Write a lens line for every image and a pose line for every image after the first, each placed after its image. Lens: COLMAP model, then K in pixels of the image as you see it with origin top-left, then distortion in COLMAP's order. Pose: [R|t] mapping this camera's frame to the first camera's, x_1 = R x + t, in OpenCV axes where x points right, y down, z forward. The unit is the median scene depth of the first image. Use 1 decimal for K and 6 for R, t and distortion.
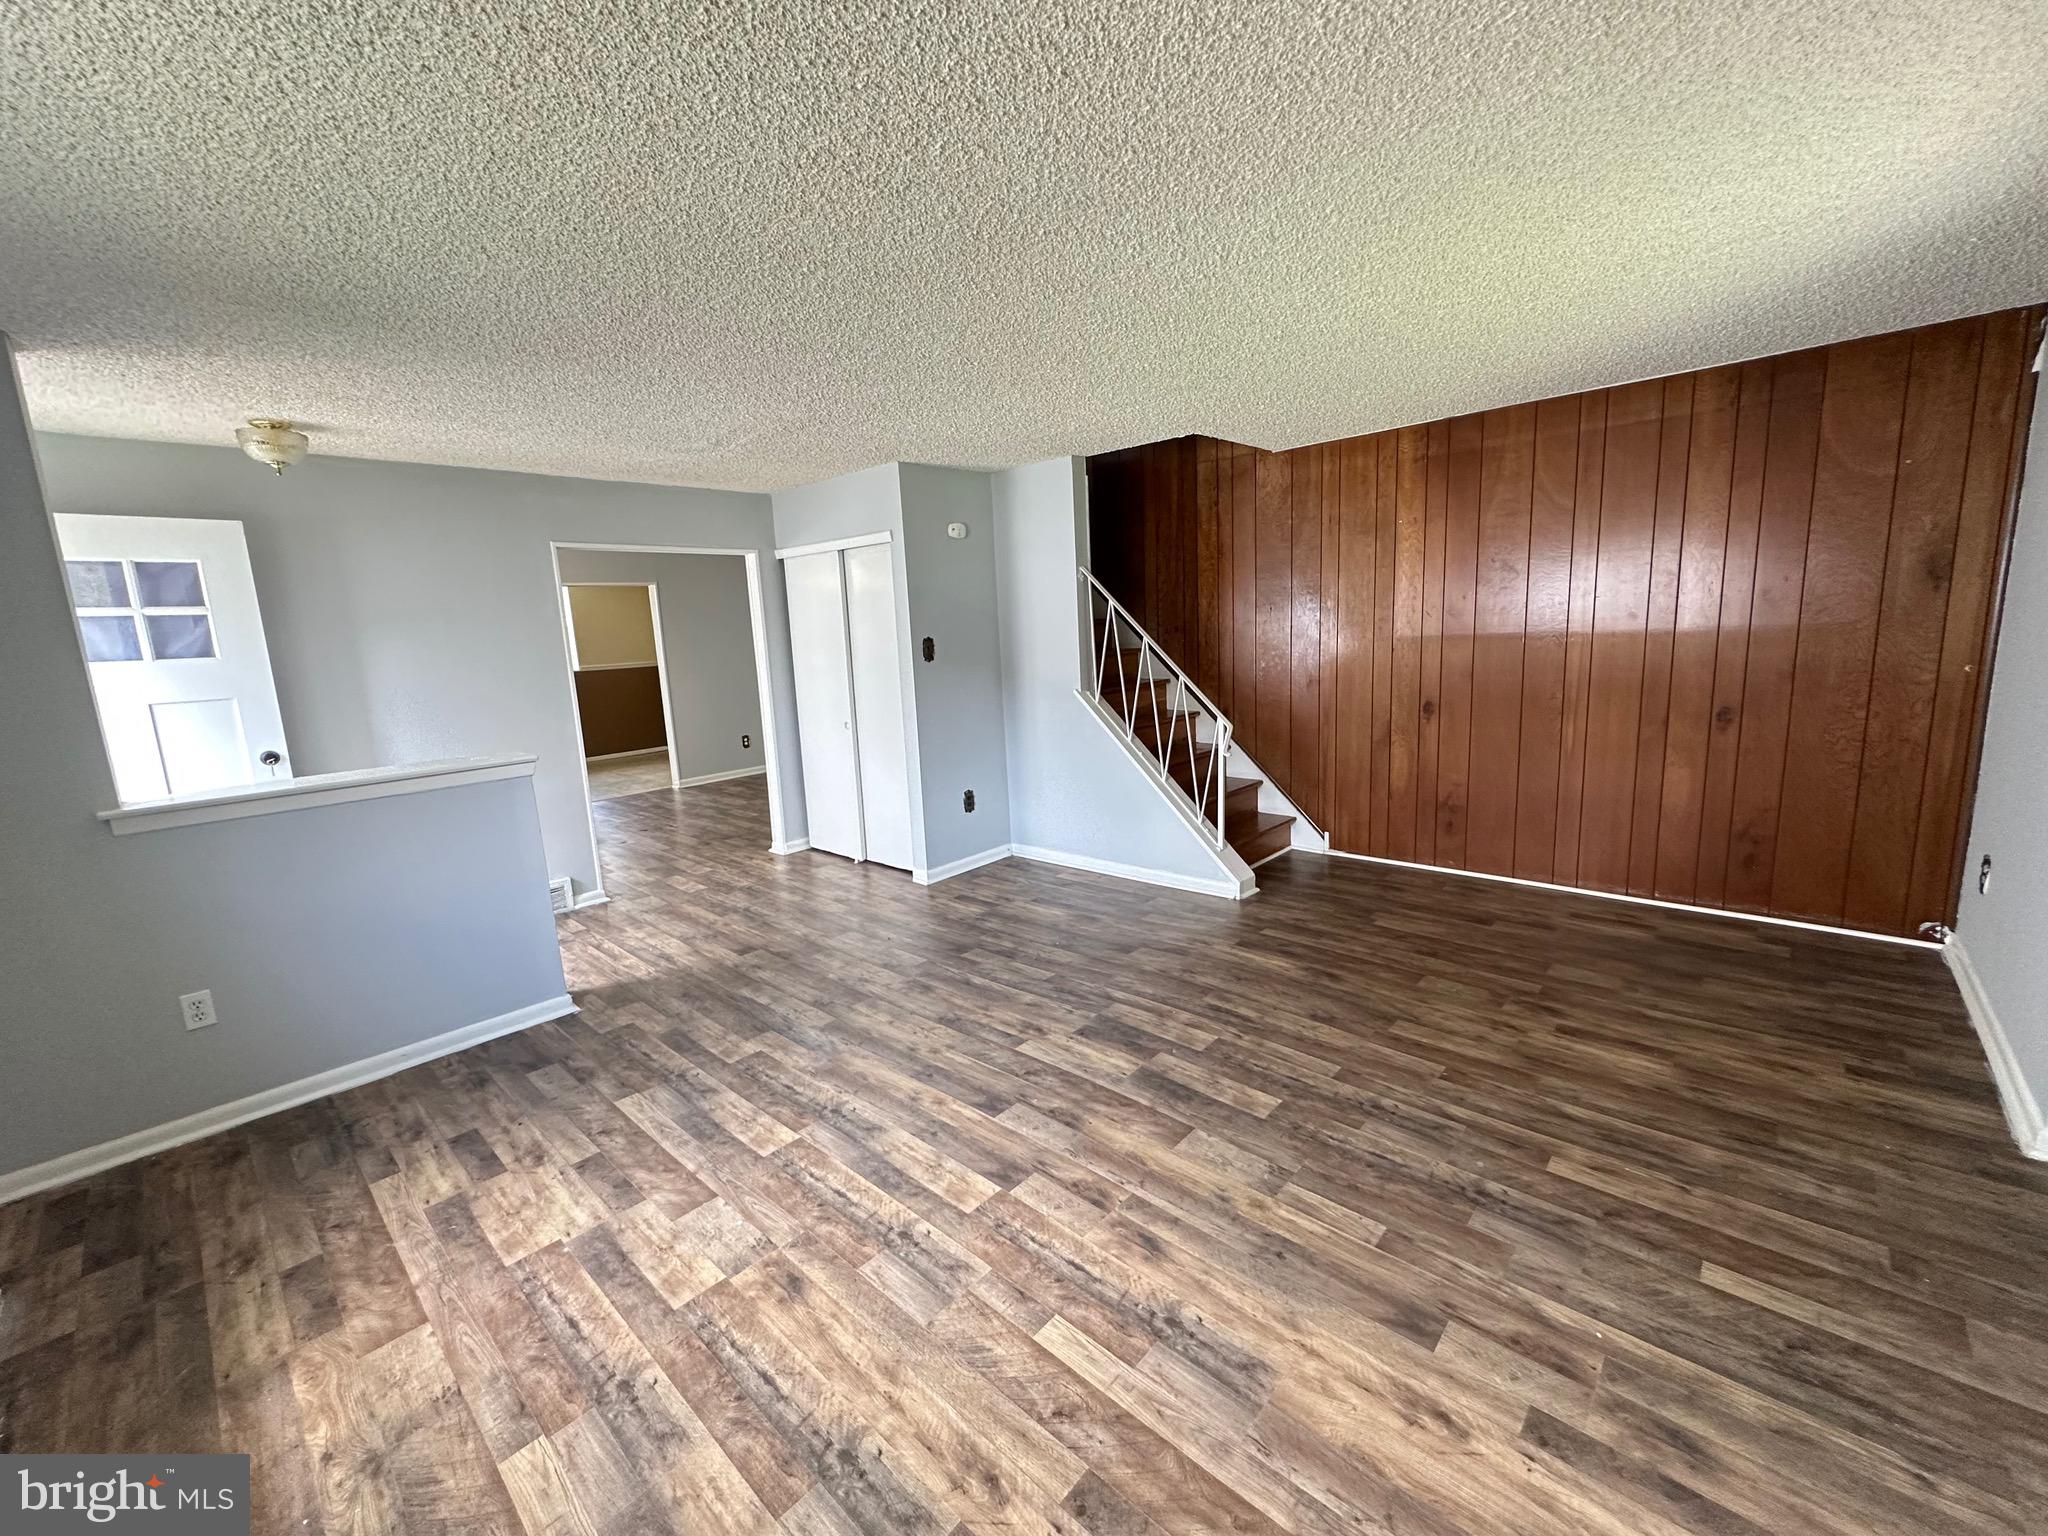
lens RADIAL K [[813.0, 0, 1024.3], [0, 813.0, 772.5], [0, 0, 1]] dist [0.000303, 0.000951]
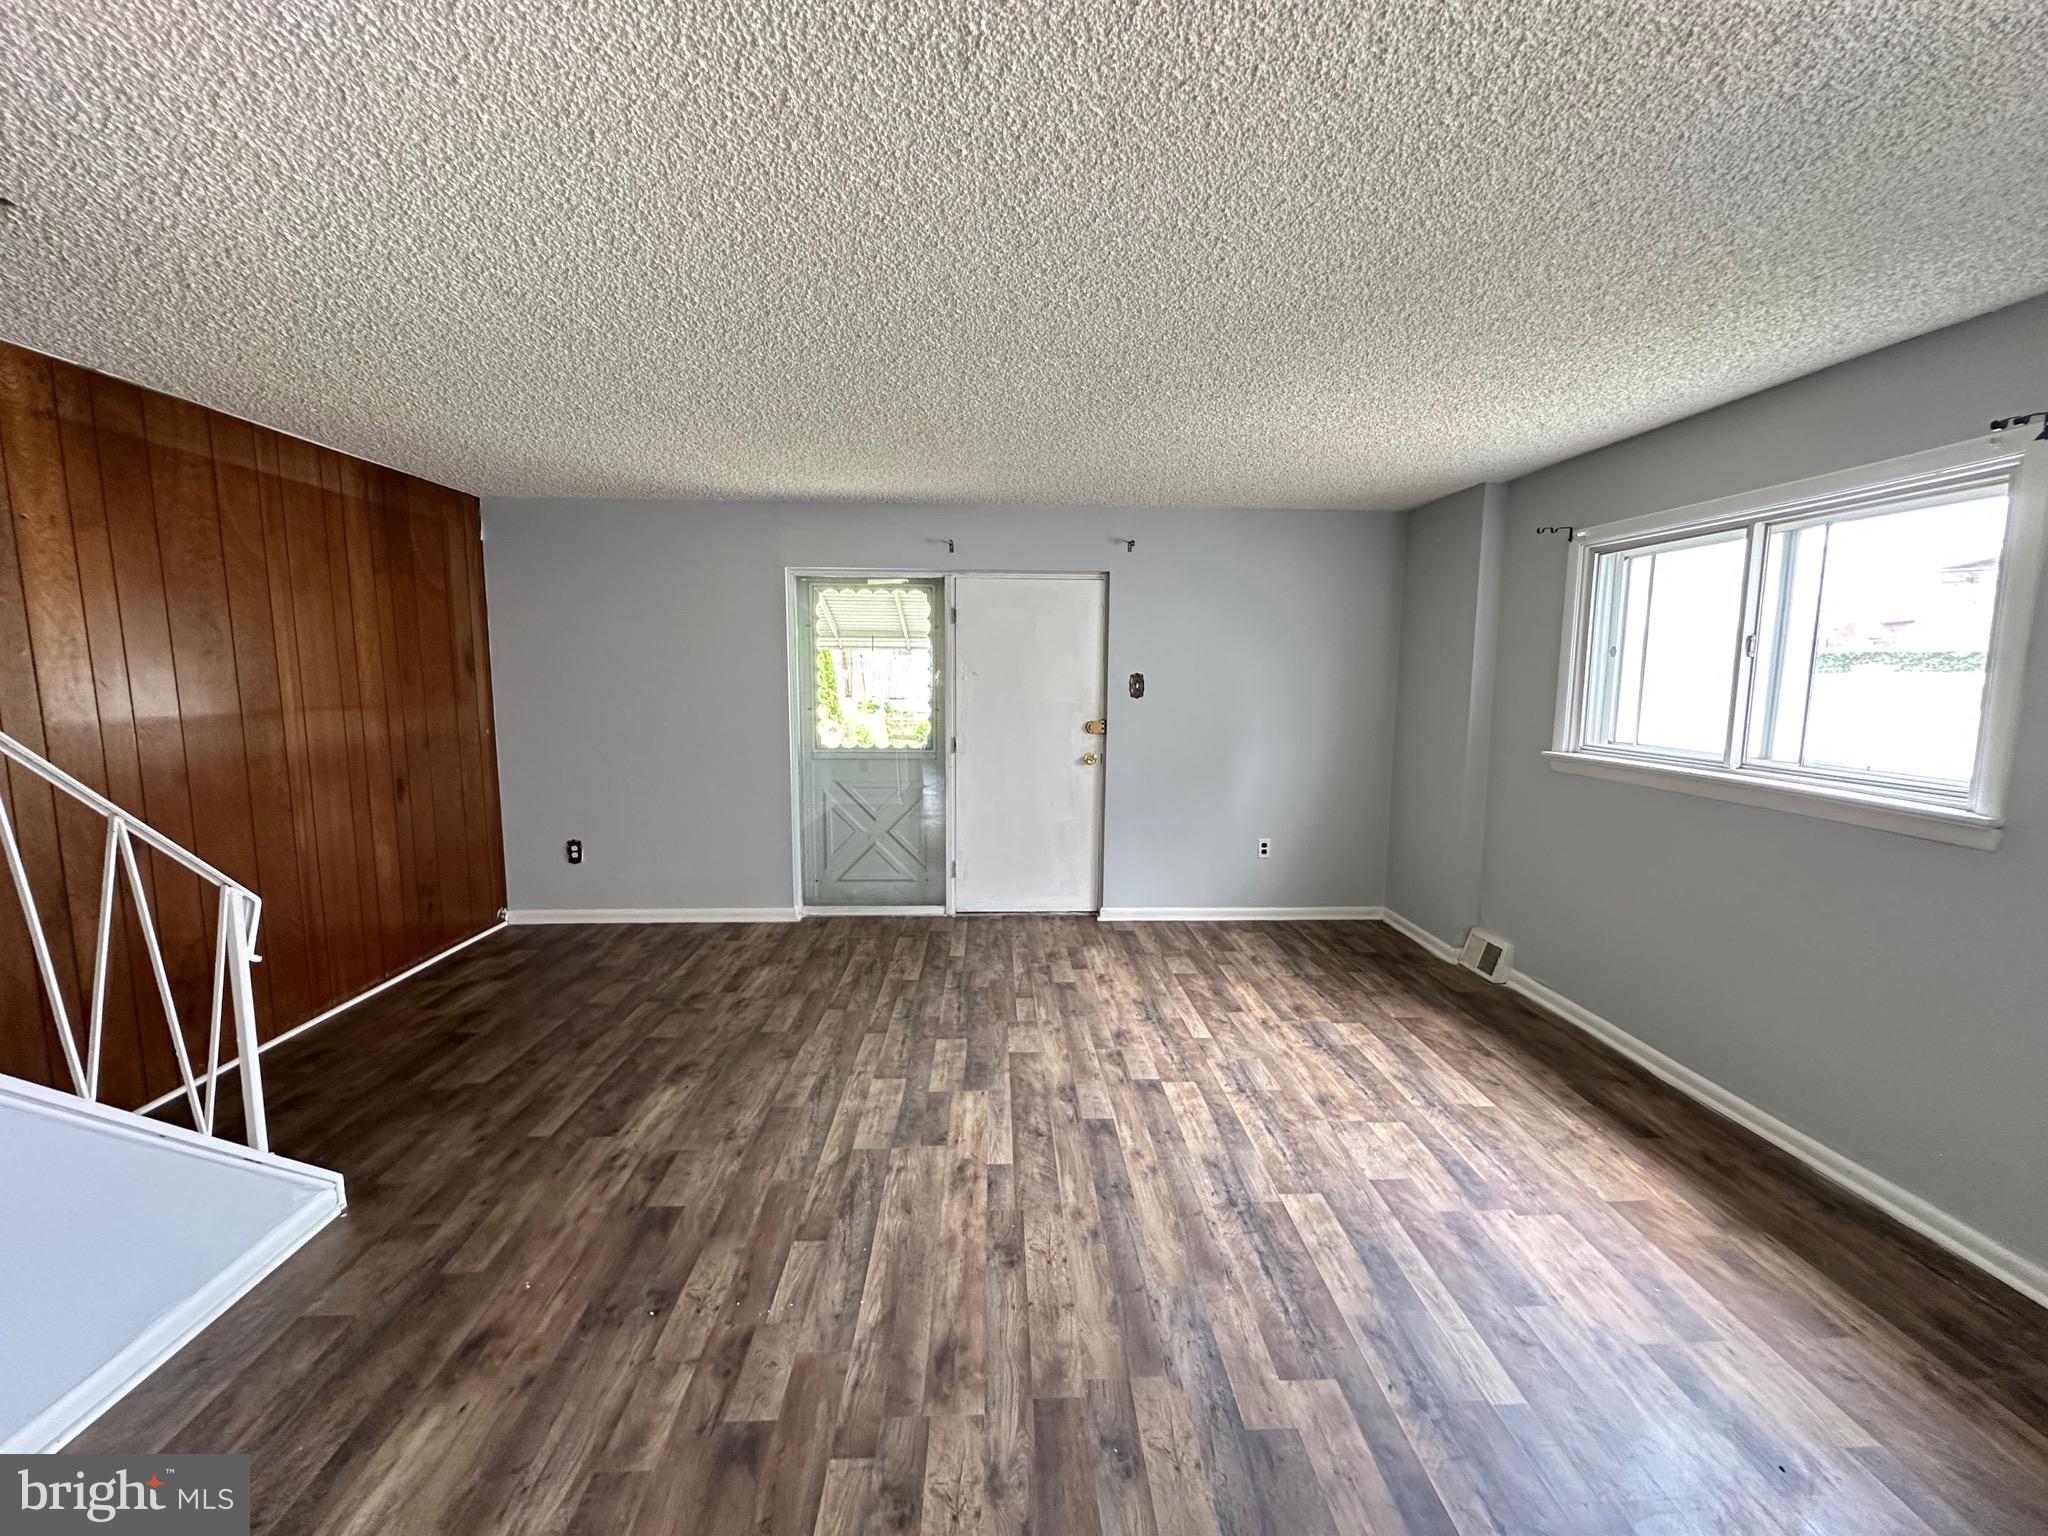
lens RADIAL K [[813.0, 0, 1031.9], [0, 813.0, 760.3], [0, 0, 1]] dist [0.000303, 0.000951]
pose [[-0.706106, -0.033335, 0.707321, -0.725244], [0.154664, 0.967513, 0.199996, -0.281404], [-0.691009, 0.250615, -0.678011, 1.711706]]
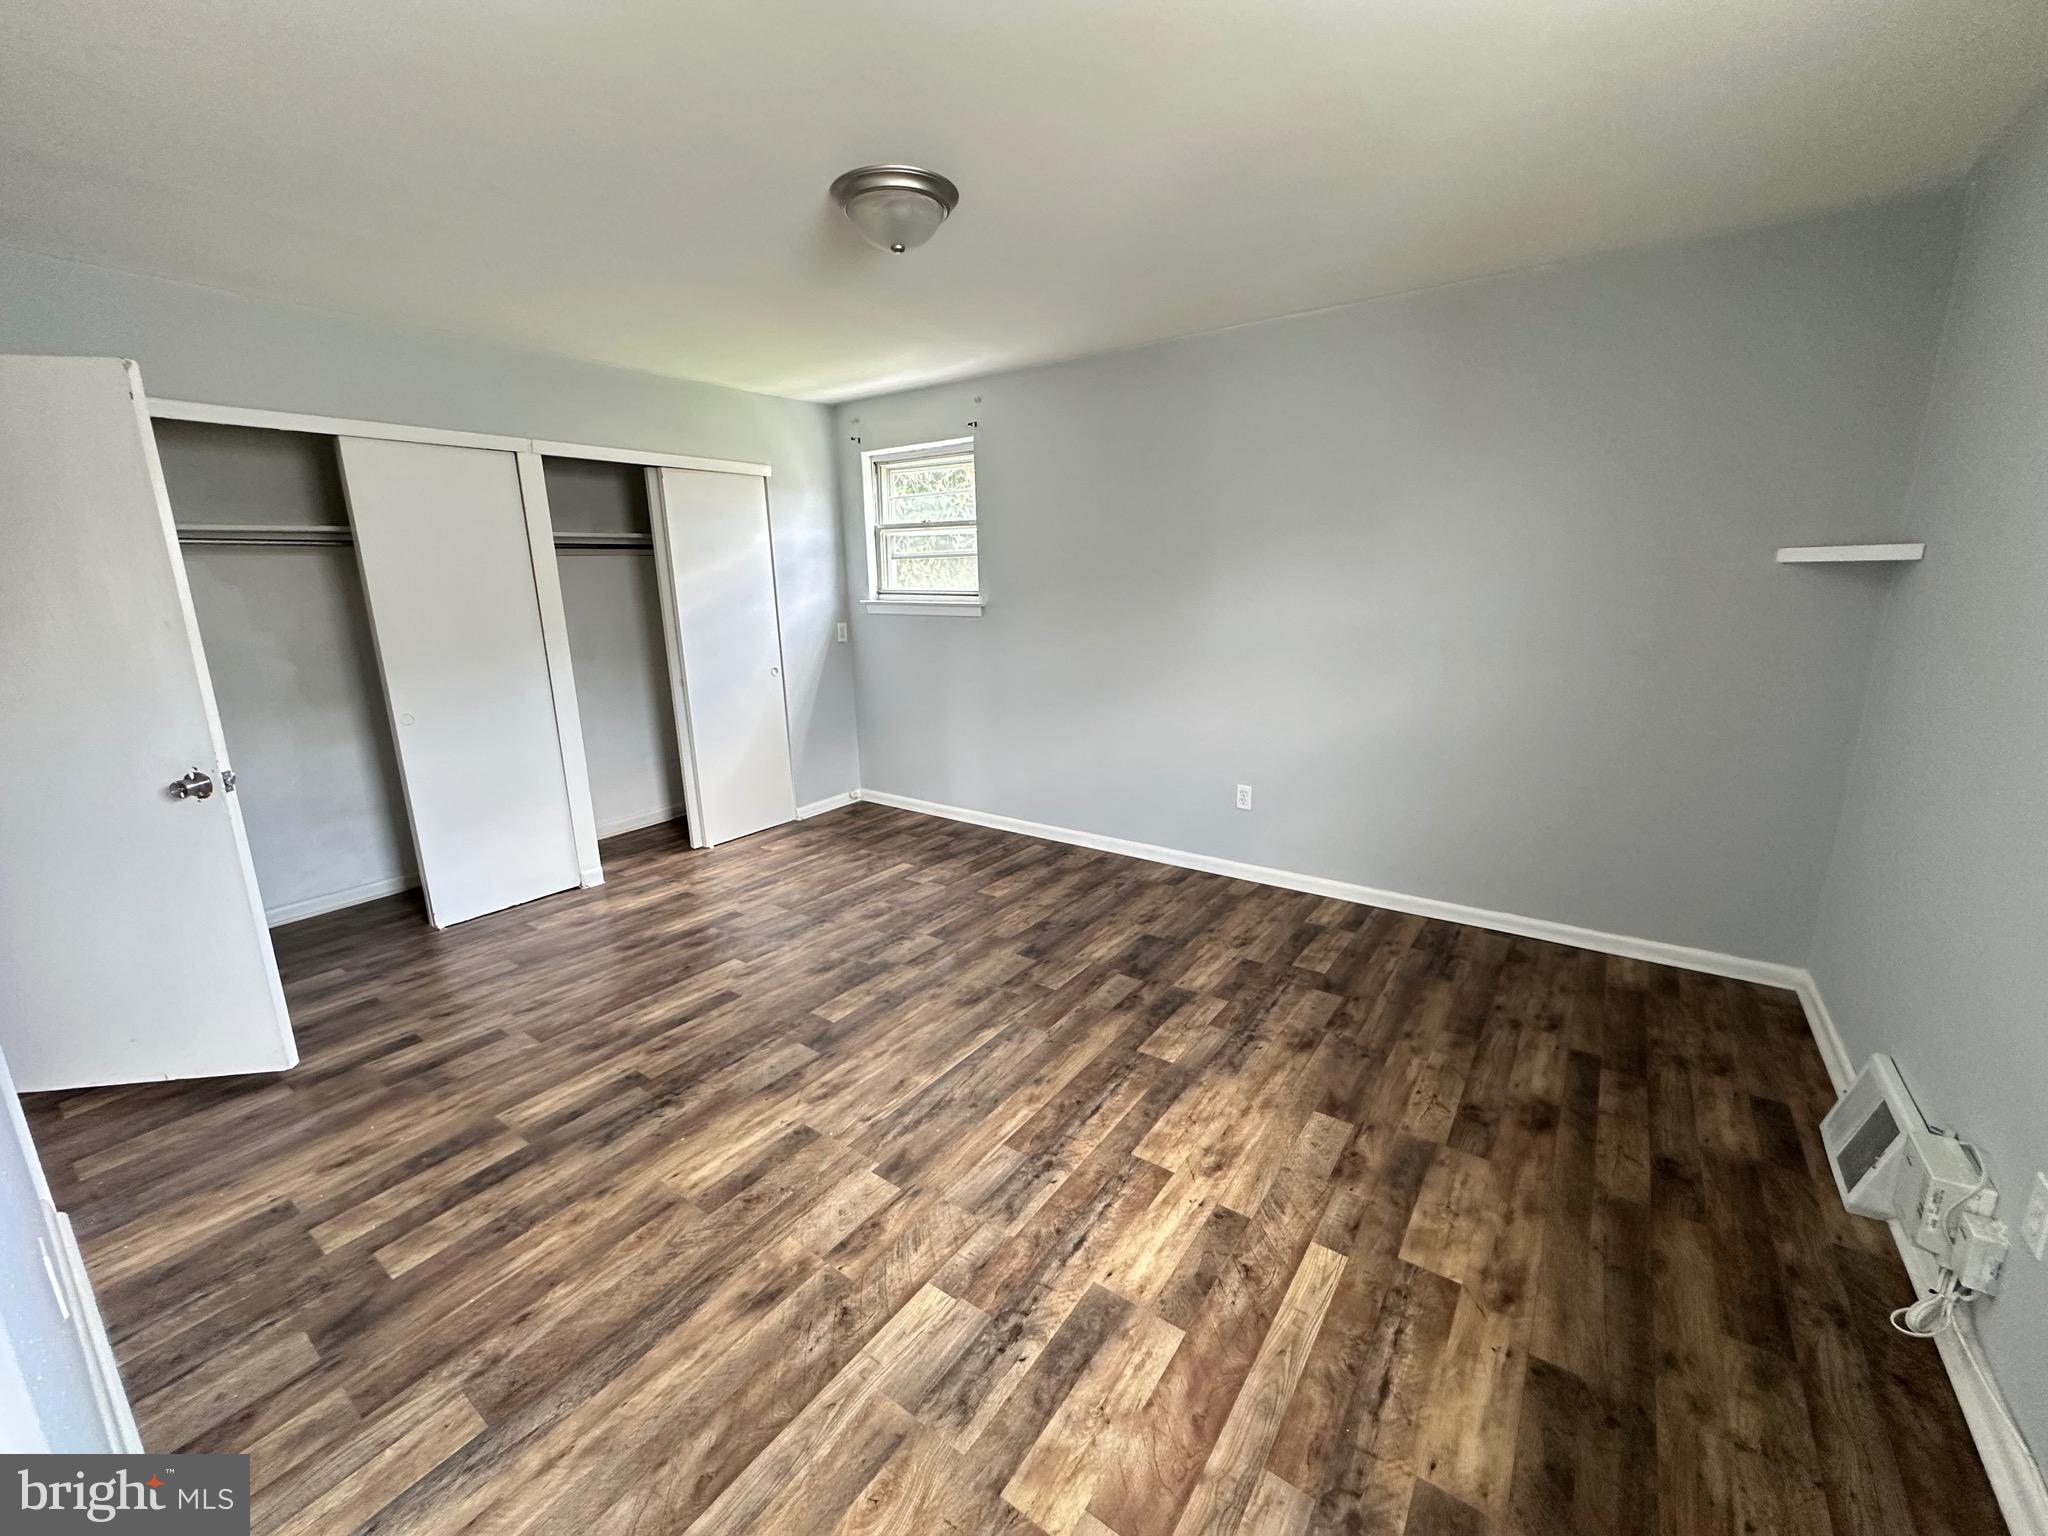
lens RADIAL K [[813.0, 0, 1021.1], [0, 813.0, 751.4], [0, 0, 1]] dist [0.000303, 0.000951]
pose [[0.105859, 0.282606, -0.953377, 0.675128], [-0.173211, 0.949347, 0.262179, -0.200265], [0.979179, 0.137381, 0.149447, 0.842717]]
